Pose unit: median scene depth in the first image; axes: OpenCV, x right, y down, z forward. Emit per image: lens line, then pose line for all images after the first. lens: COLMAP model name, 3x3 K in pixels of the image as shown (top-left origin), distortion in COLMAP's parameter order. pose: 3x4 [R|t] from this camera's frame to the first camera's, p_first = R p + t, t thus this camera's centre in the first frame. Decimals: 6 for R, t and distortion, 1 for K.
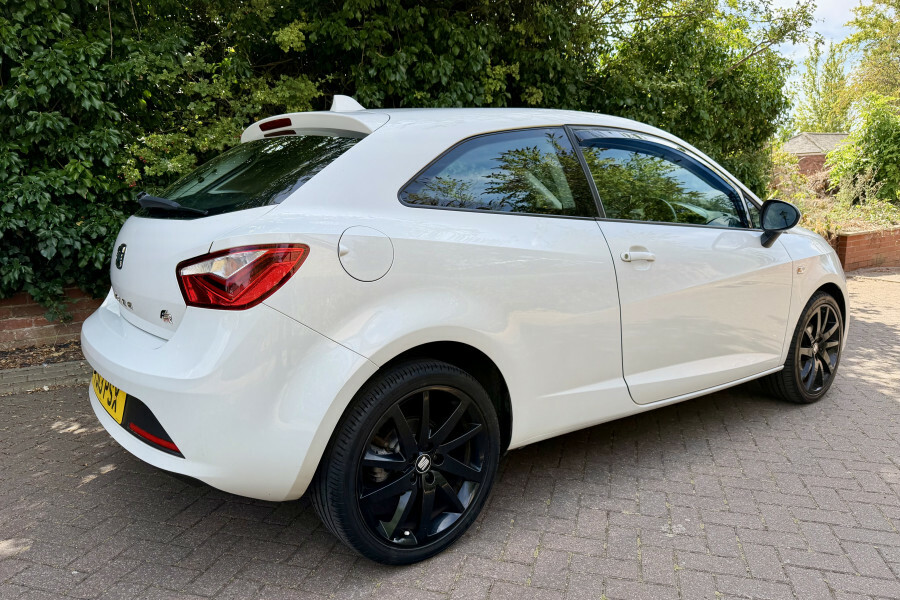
lens RADIAL K [[648.4, 0, 450.0], [0, 648.4, 300.0], [0, 0, 1]] dist [0.017876, -0.010722]
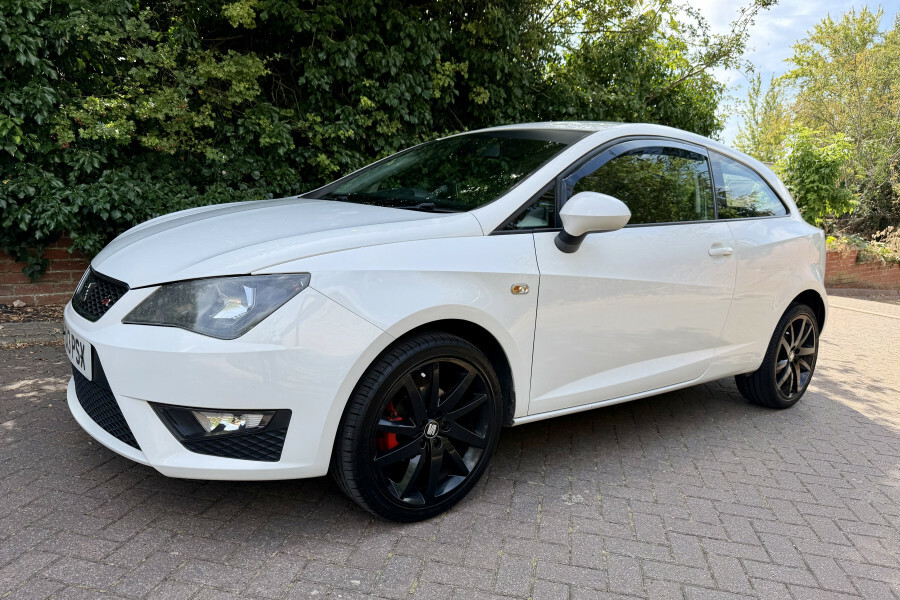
lens RADIAL K [[647.7, 0, 452.3], [0, 647.7, 305.4], [0, 0, 1]] dist [0.028592, -0.025503]
pose [[0.994045, 0.060898, 0.090362, 0.013326], [-0.061412, 0.998108, 0.002911, 0.019940], [-0.090014, -0.008443, 0.995905, -0.025608]]
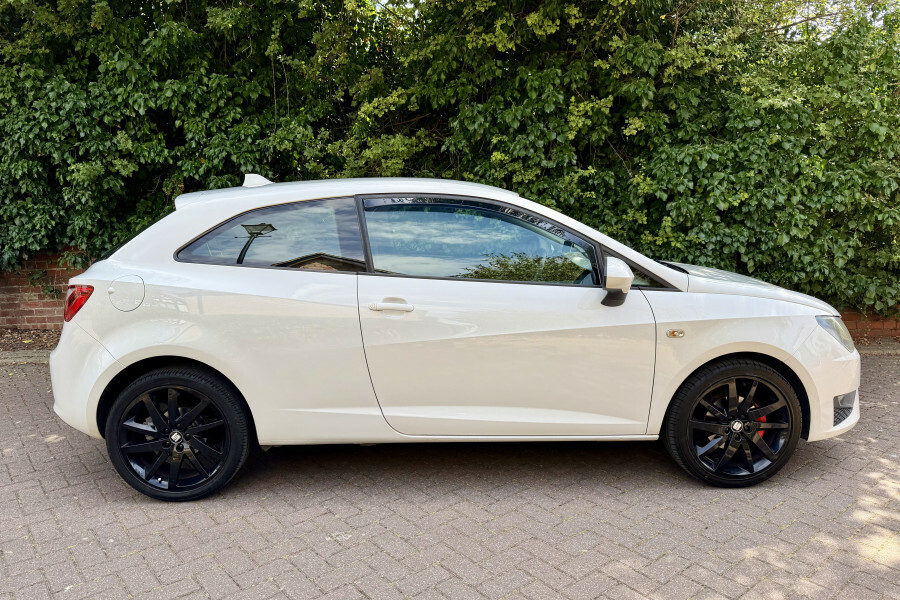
lens RADIAL K [[646.8, 0, 453.5], [0, 646.8, 304.8], [0, 0, 1]] dist [0.060974, -0.061139]
pose [[0.822393, 0.081424, -0.563063, 0.549109], [-0.081368, 0.996364, 0.025241, -0.057877], [0.563072, 0.025057, 0.826028, 0.052827]]
